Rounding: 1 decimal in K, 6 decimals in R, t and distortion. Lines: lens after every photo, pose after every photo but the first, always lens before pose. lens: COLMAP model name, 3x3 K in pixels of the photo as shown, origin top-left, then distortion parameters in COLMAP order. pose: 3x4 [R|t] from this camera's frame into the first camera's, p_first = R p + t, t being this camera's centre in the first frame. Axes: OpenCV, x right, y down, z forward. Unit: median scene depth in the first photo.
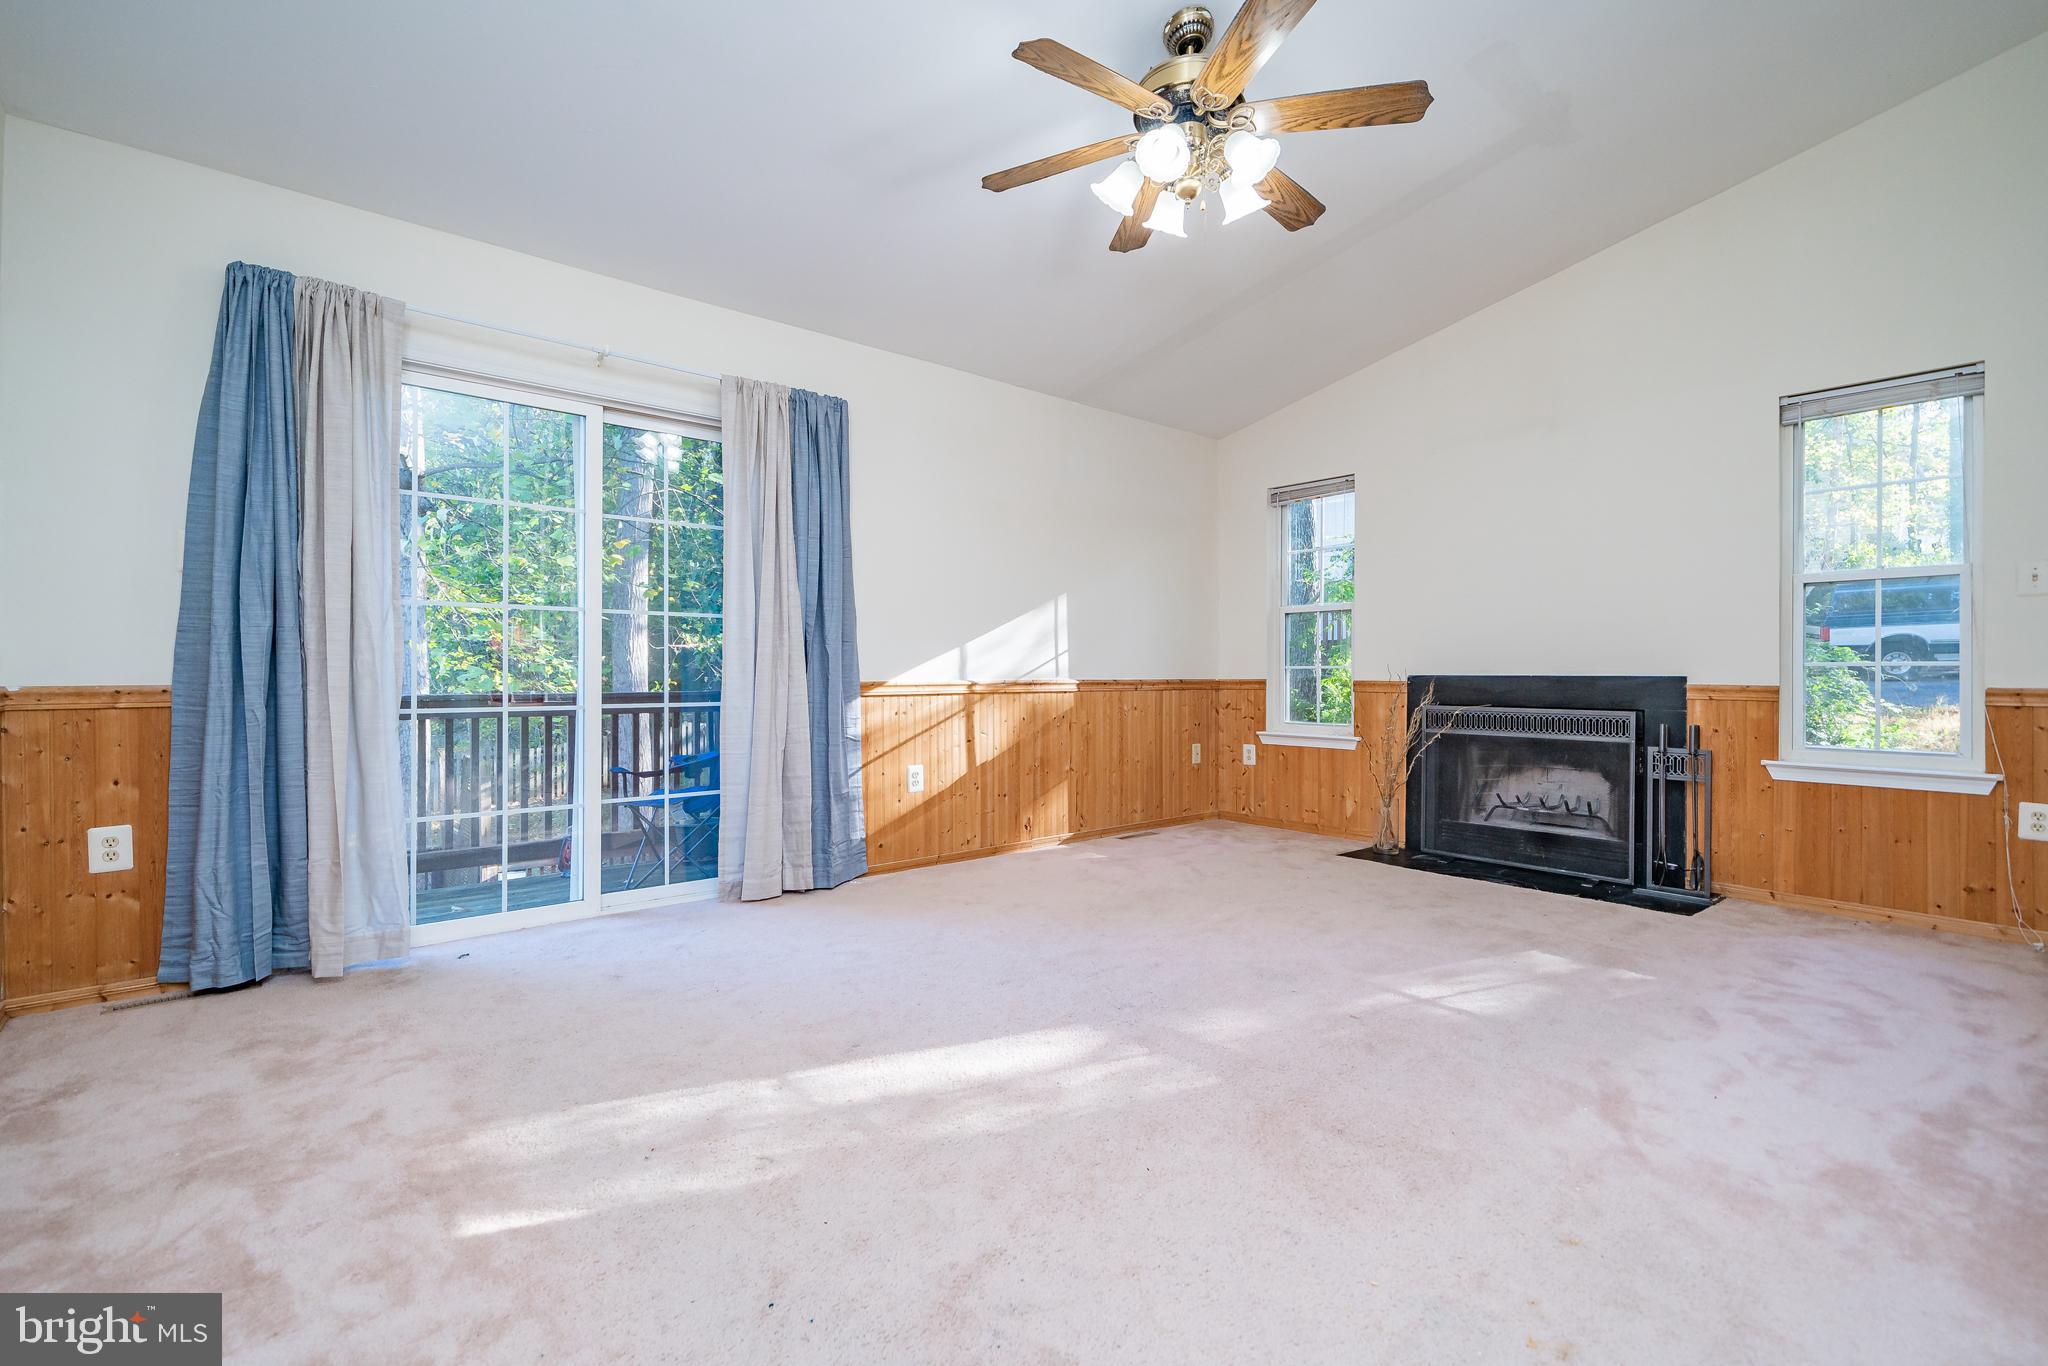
lens RADIAL K [[937.9, 0, 1017.2], [0, 937.9, 680.3], [0, 0, 1]] dist [-0.000113, -0.000091]
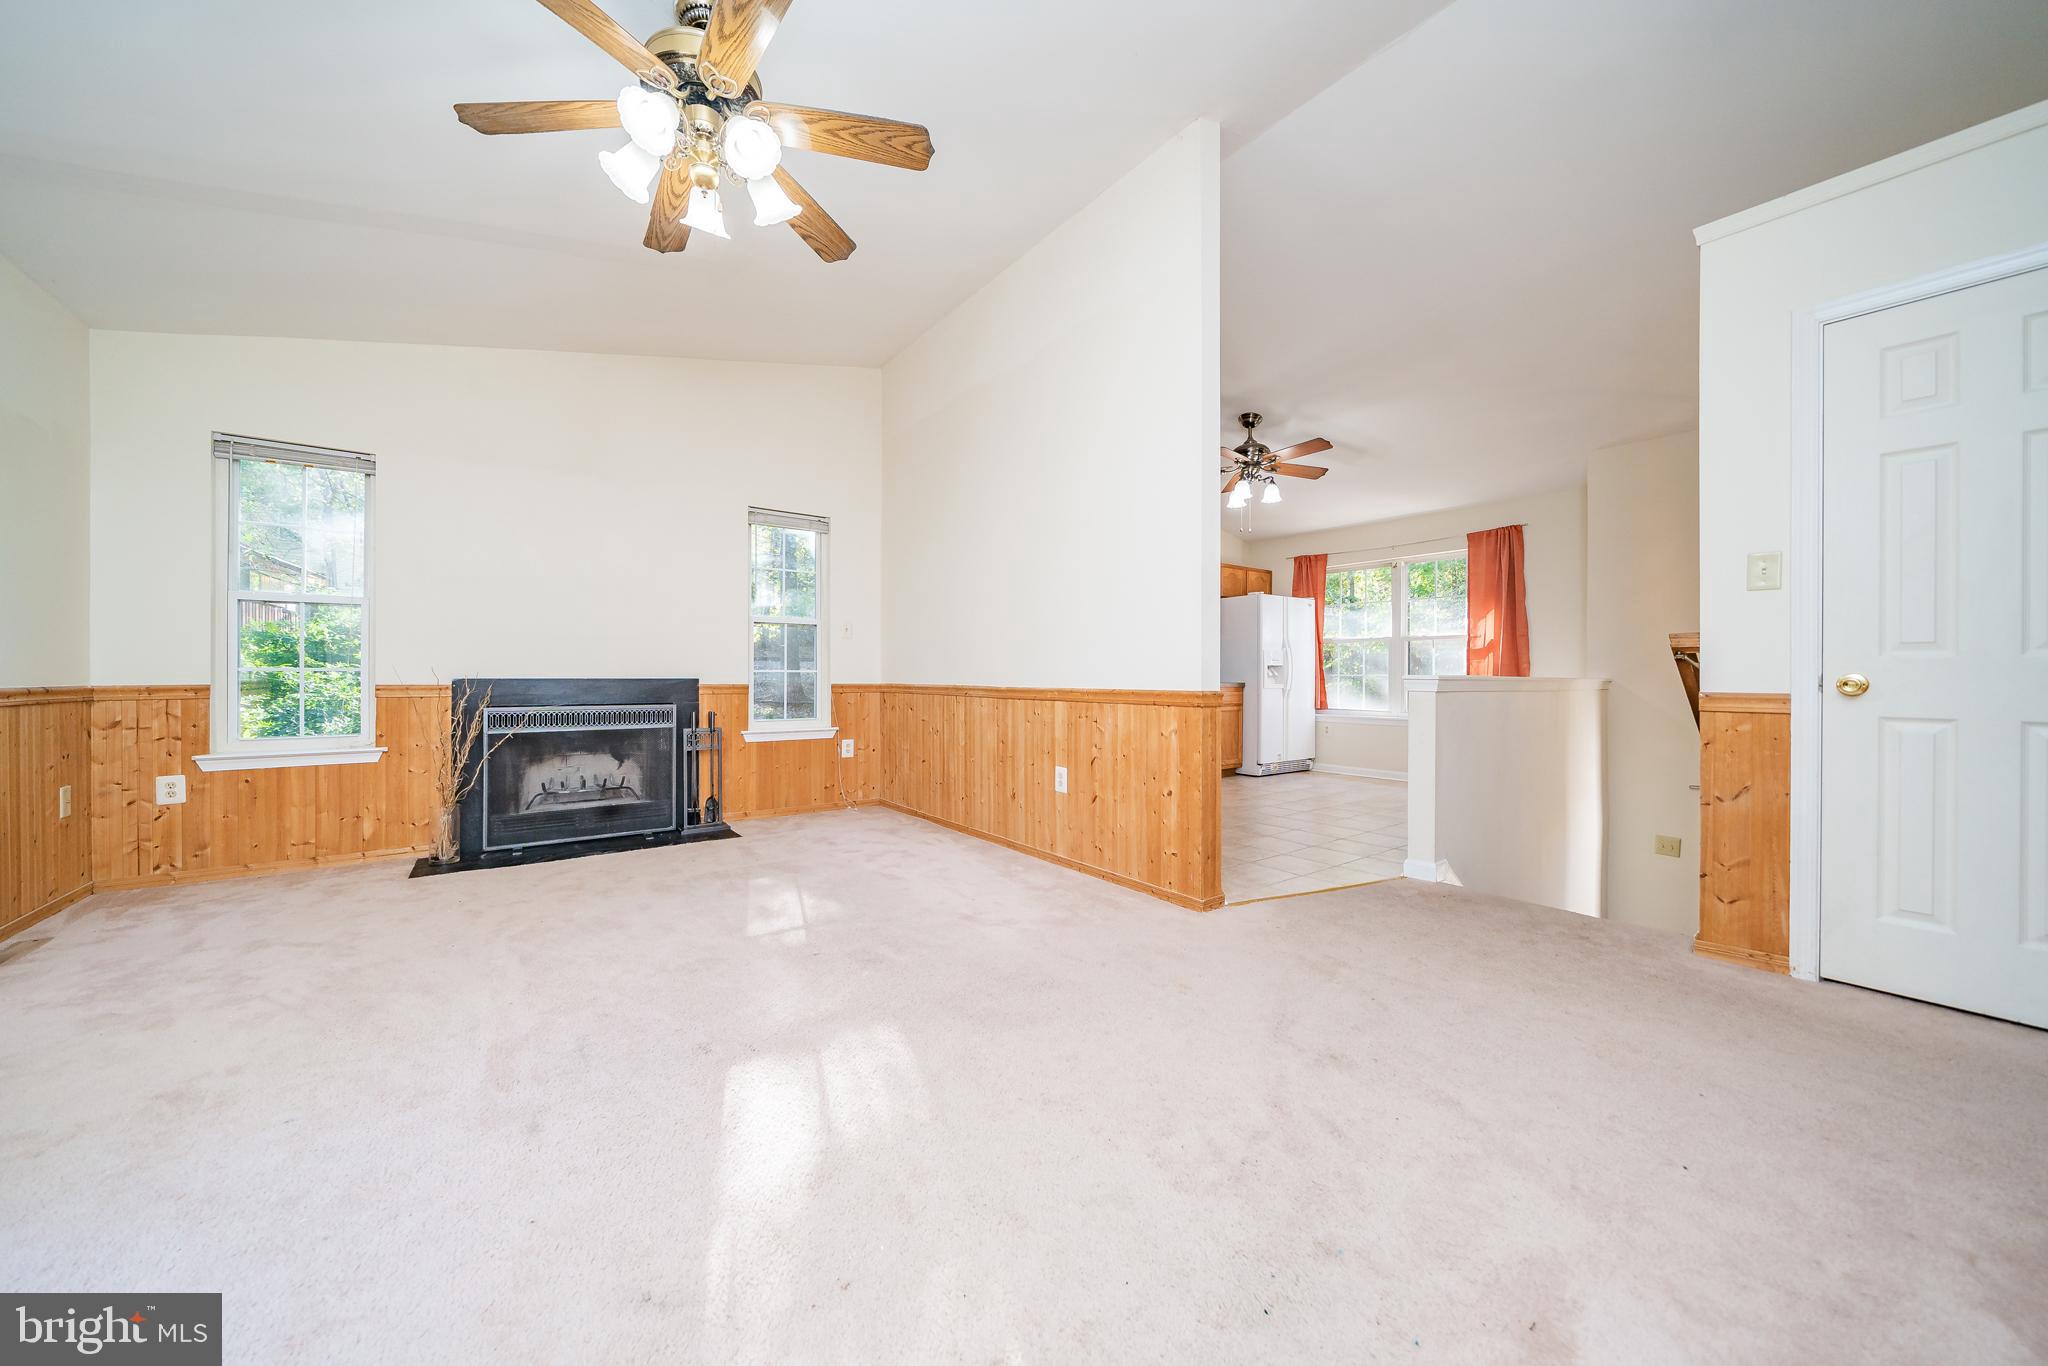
lens RADIAL K [[715.7, 0, 1023.0], [0, 715.7, 678.2], [0, 0, 1]] dist [-0.008621, -0.000200]
pose [[0.045875, -0.004858, 0.998935, -0.314287], [0.008019, 0.999958, 0.004495, -0.004783], [-0.998915, 0.007804, 0.045912, 0.373513]]
